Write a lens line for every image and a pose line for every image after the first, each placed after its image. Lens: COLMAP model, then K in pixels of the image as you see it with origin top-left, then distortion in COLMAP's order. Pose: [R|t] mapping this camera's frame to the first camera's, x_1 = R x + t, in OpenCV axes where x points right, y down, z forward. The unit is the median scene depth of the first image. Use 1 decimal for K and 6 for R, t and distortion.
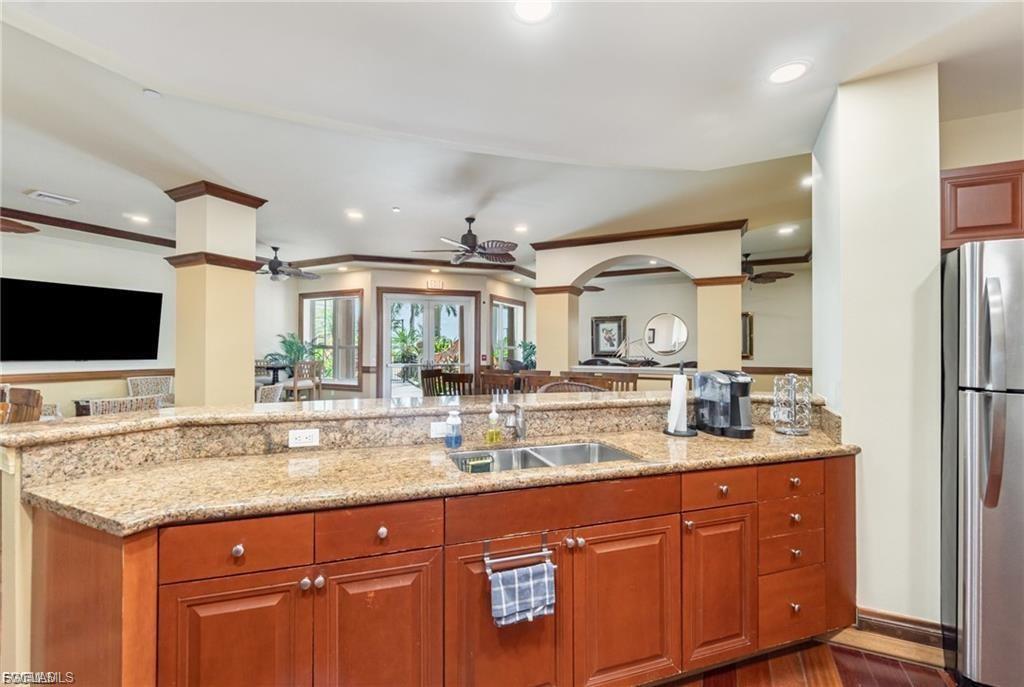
lens RADIAL K [[447.8, 0, 511.1], [0, 447.8, 344.8], [0, 0, 1]] dist [-0.006990, 0.001175]
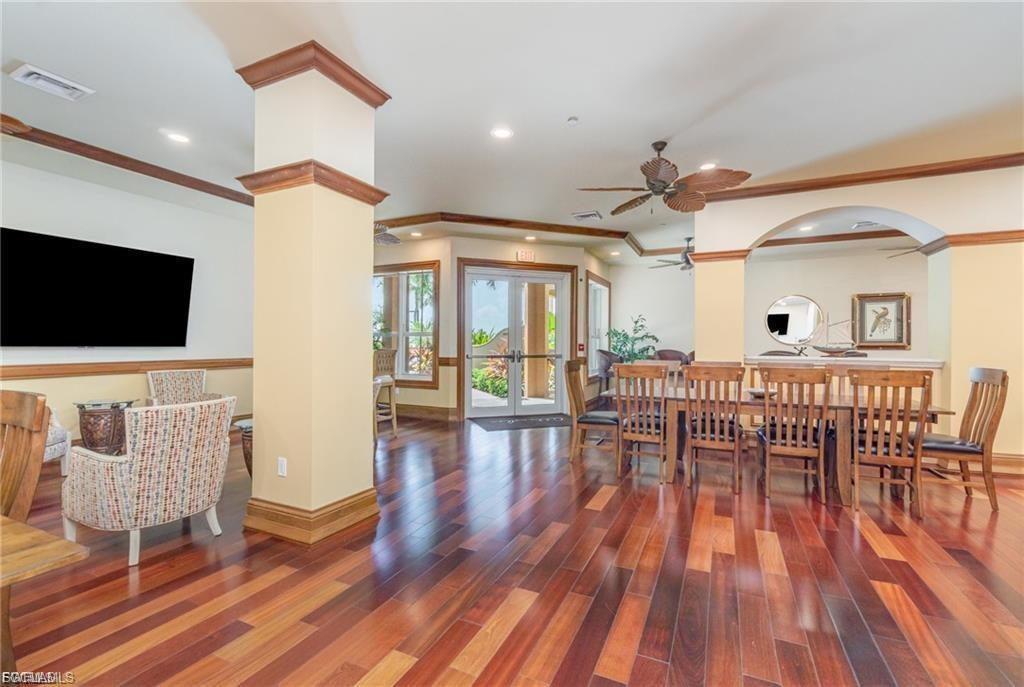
lens RADIAL K [[447.8, 0, 513.0], [0, 447.8, 345.7], [0, 0, 1]] dist [-0.006990, 0.001175]
pose [[0.999673, 0.001903, 0.025504, -0.222351], [-0.002250, 0.999905, 0.013567, 0.016307], [-0.025475, -0.013619, 0.999583, 0.199459]]
